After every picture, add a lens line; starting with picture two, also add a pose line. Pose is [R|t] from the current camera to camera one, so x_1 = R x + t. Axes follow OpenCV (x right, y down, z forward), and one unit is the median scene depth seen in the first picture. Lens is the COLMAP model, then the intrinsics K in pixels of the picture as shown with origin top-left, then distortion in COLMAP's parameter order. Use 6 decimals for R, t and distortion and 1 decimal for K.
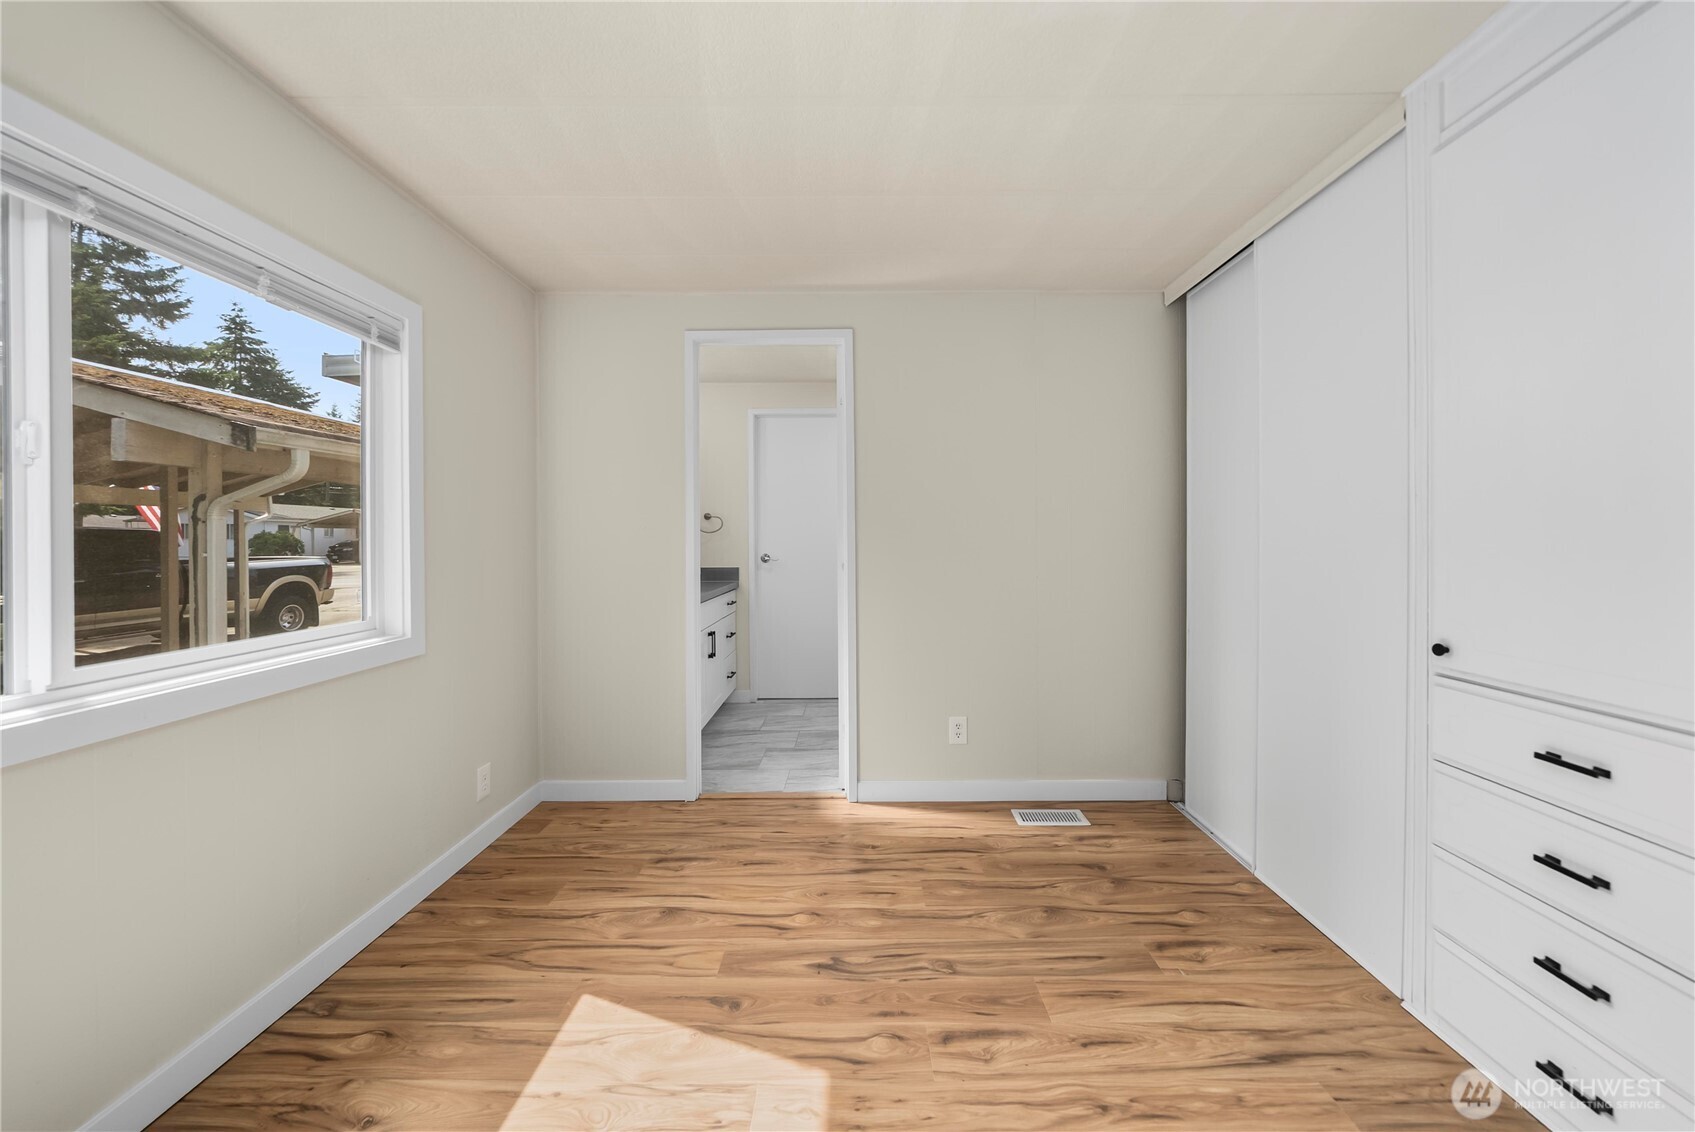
lens RADIAL K [[600.2, 0, 850.7], [0, 600.2, 550.7], [0, 0, 1]] dist [-0.005536, -0.000498]
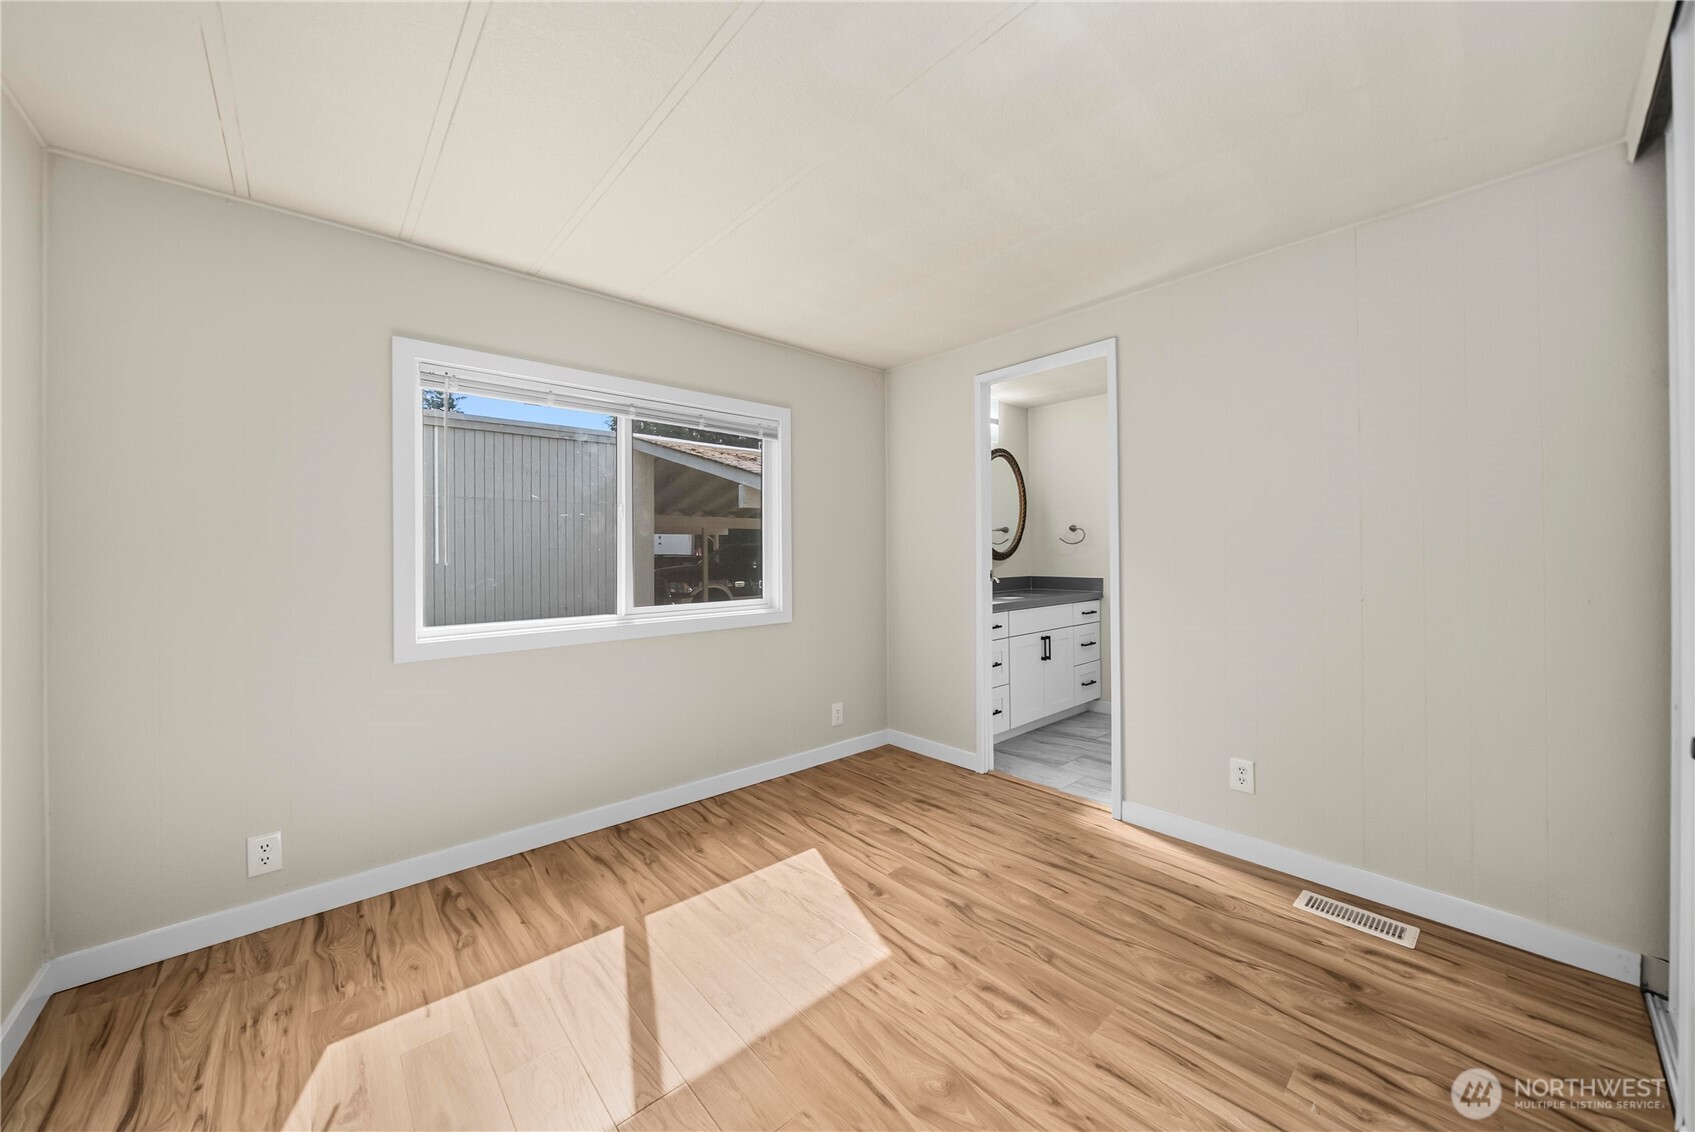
lens RADIAL K [[600.2, 0, 846.0], [0, 600.2, 557.6], [0, 0, 1]] dist [-0.005536, -0.000498]
pose [[0.668804, 0.006561, -0.743410, 0.609622], [-0.010044, 0.999950, -0.000212, -0.004386], [0.743371, 0.007609, 0.668836, 0.018755]]
